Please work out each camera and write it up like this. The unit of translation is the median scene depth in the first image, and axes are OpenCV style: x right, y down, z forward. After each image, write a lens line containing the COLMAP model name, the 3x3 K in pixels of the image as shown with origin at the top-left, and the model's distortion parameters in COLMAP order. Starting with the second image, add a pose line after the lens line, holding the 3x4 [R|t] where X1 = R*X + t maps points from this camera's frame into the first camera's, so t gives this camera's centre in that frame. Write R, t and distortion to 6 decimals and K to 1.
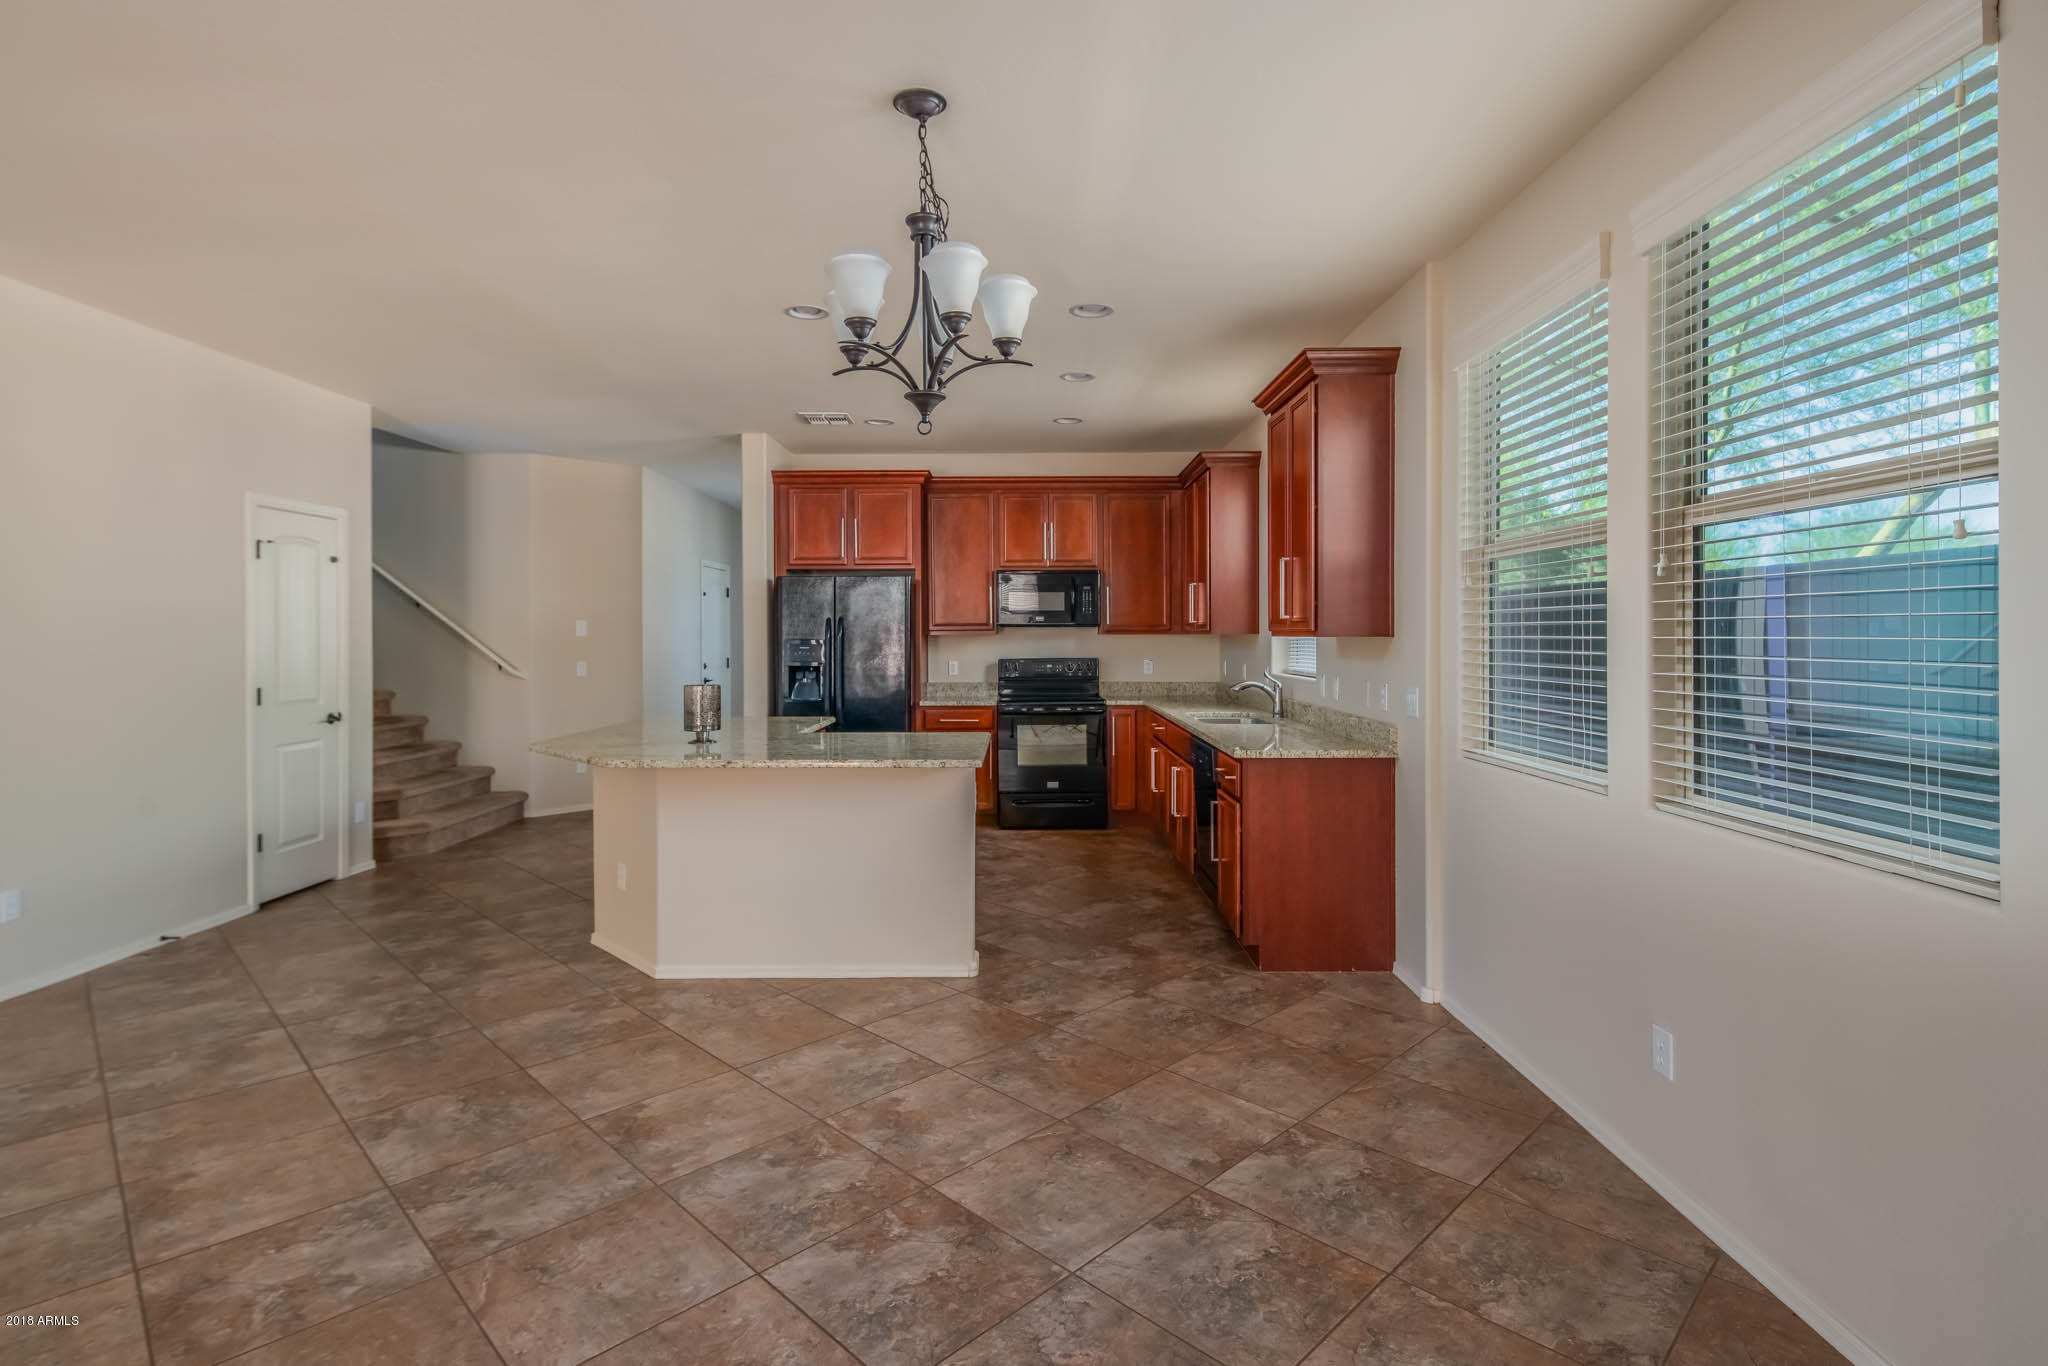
lens RADIAL K [[1039.1, 0, 1026.0], [0, 1039.1, 675.4], [0, 0, 1]] dist [-0.002253, -0.000284]
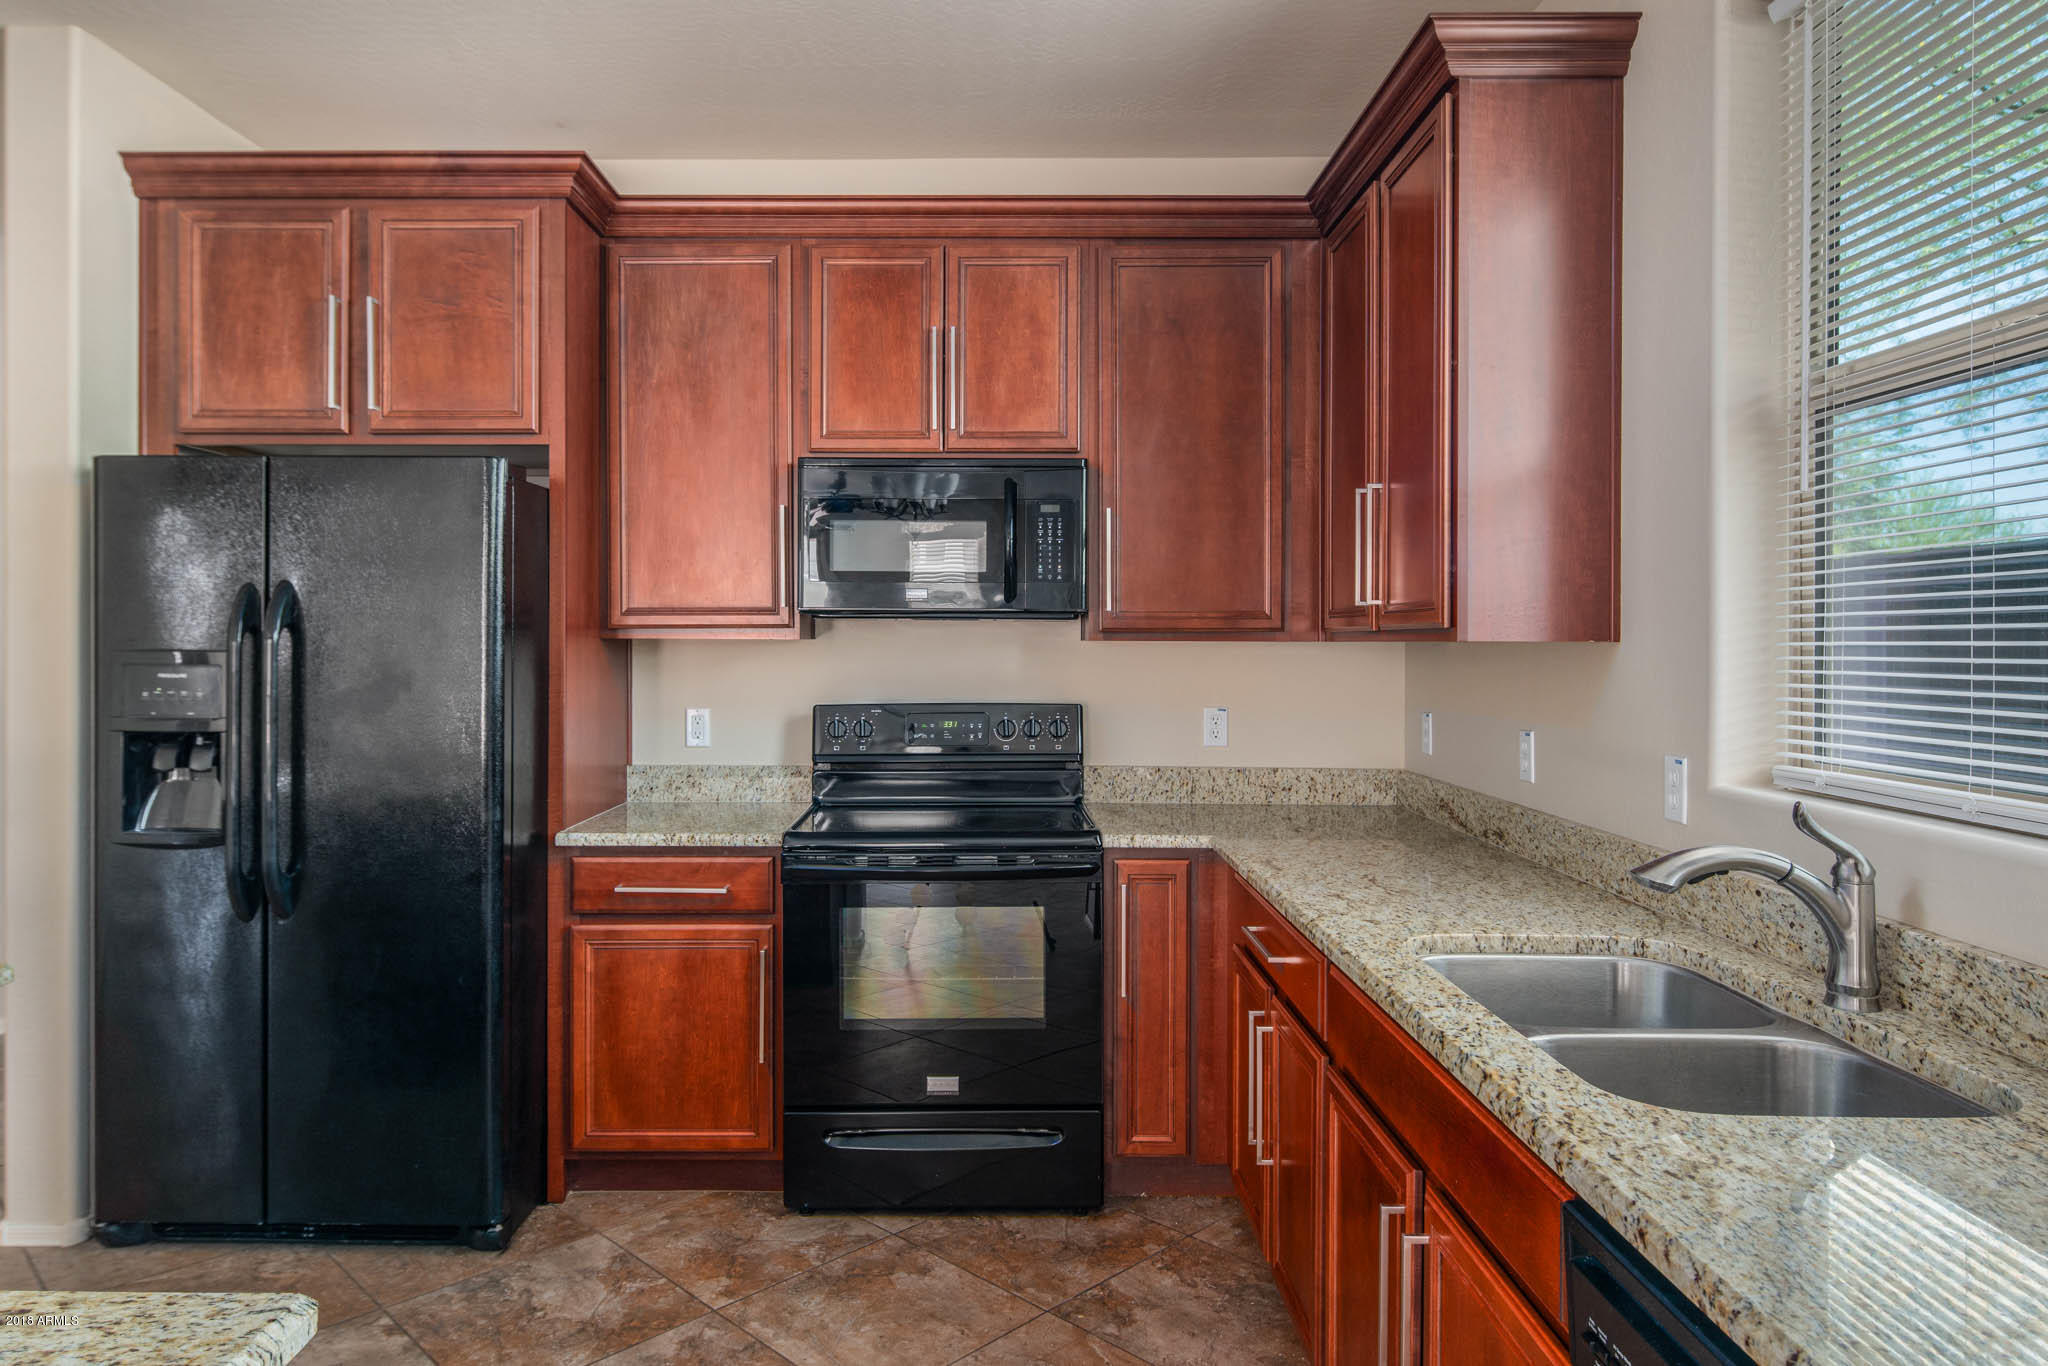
lens RADIAL K [[1260.5, 0, 1025.9], [0, 1260.5, 666.0], [0, 0, 1]] dist [-0.005451, 0.000475]
pose [[0.999905, 0.005659, 0.012603, 0.046464], [-0.005438, 0.999832, -0.017500, -0.023342], [-0.012700, 0.017430, 0.999767, 0.582823]]
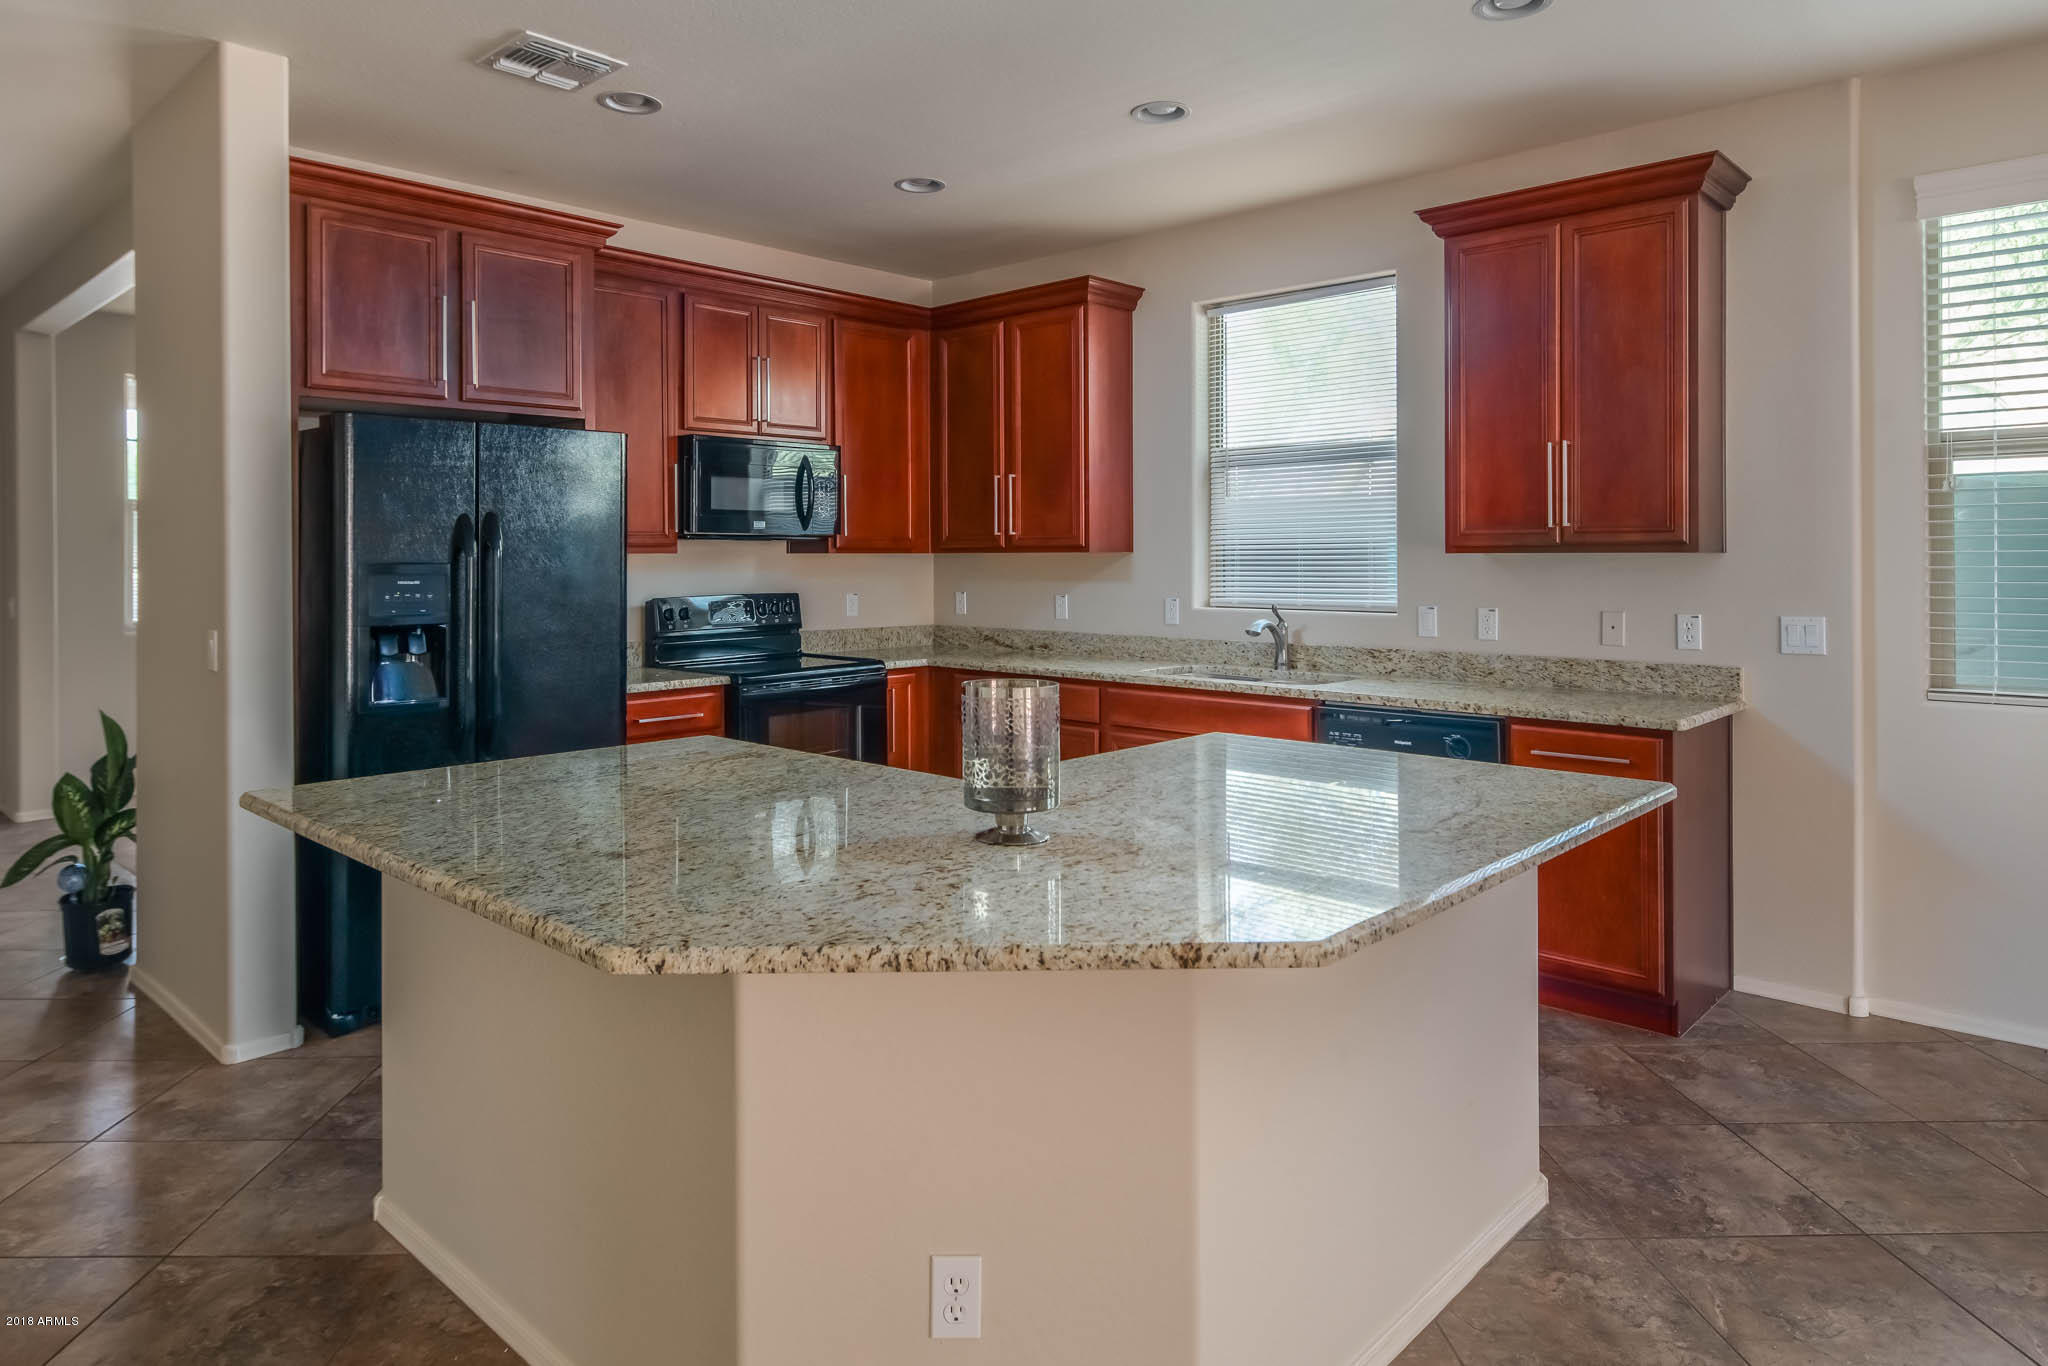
lens RADIAL K [[1260.5, 0, 983.6], [0, 1260.5, 574.6], [0, 0, 1]] dist [-0.005451, 0.000475]
pose [[0.675795, -0.011615, 0.736998, -0.420789], [0.028569, 0.999537, -0.010444, -0.017172], [-0.736536, 0.028114, 0.675814, 0.456424]]
